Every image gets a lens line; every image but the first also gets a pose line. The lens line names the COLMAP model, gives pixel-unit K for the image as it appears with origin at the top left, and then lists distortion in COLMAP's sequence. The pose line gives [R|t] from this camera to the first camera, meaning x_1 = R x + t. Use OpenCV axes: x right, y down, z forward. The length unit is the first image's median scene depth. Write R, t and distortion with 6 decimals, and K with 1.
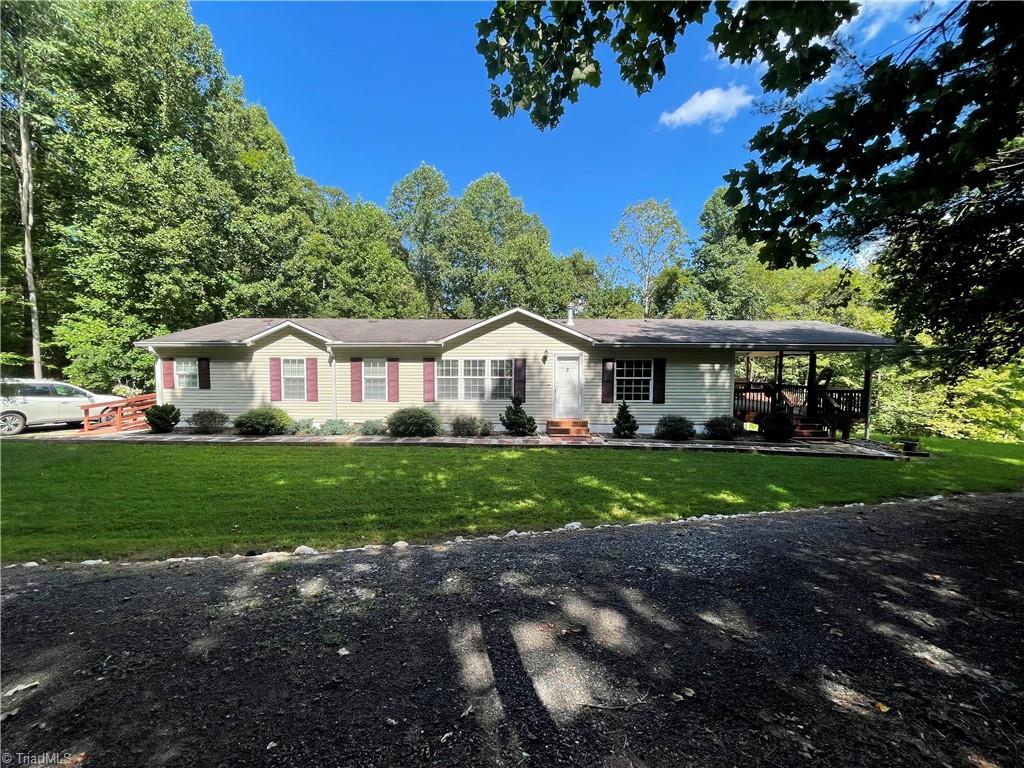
lens RADIAL K [[409.5, 0, 511.6], [0, 409.5, 388.8], [0, 0, 1]] dist [0.003439, 0.000775]
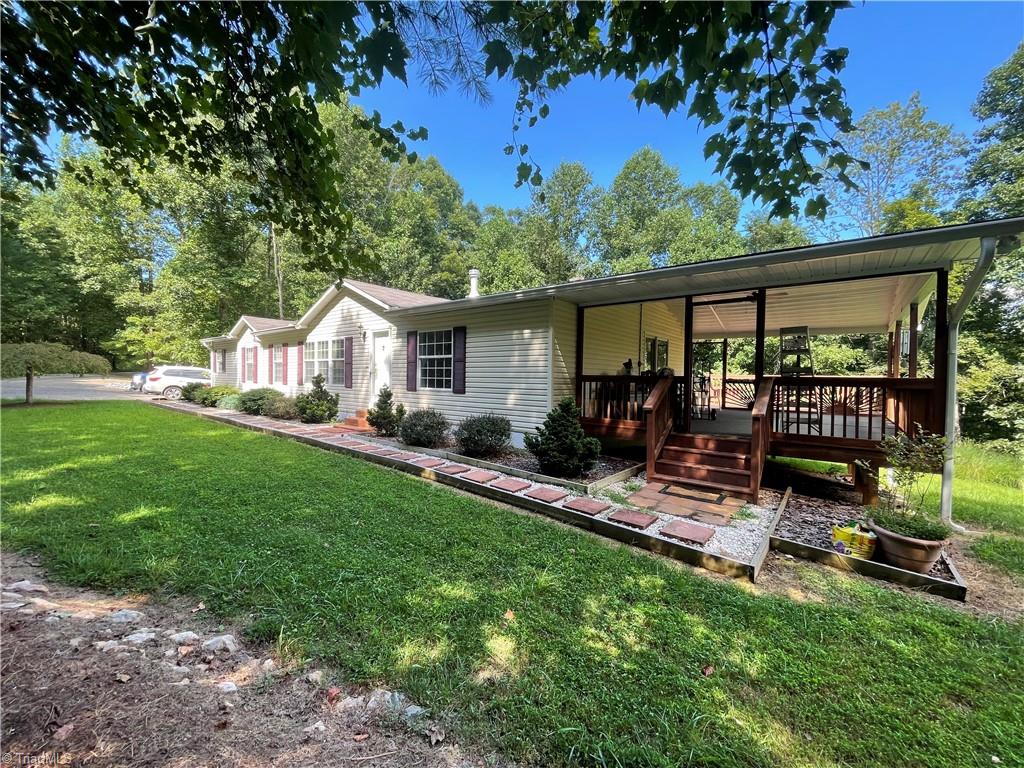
lens RADIAL K [[409.5, 0, 511.9], [0, 409.5, 385.7], [0, 0, 1]] dist [0.003439, 0.000775]
pose [[0.786258, 0.021268, -0.617532, 0.836314], [-0.049883, 0.998330, -0.029130, 0.037445], [0.615881, 0.053708, 0.786006, 0.529989]]
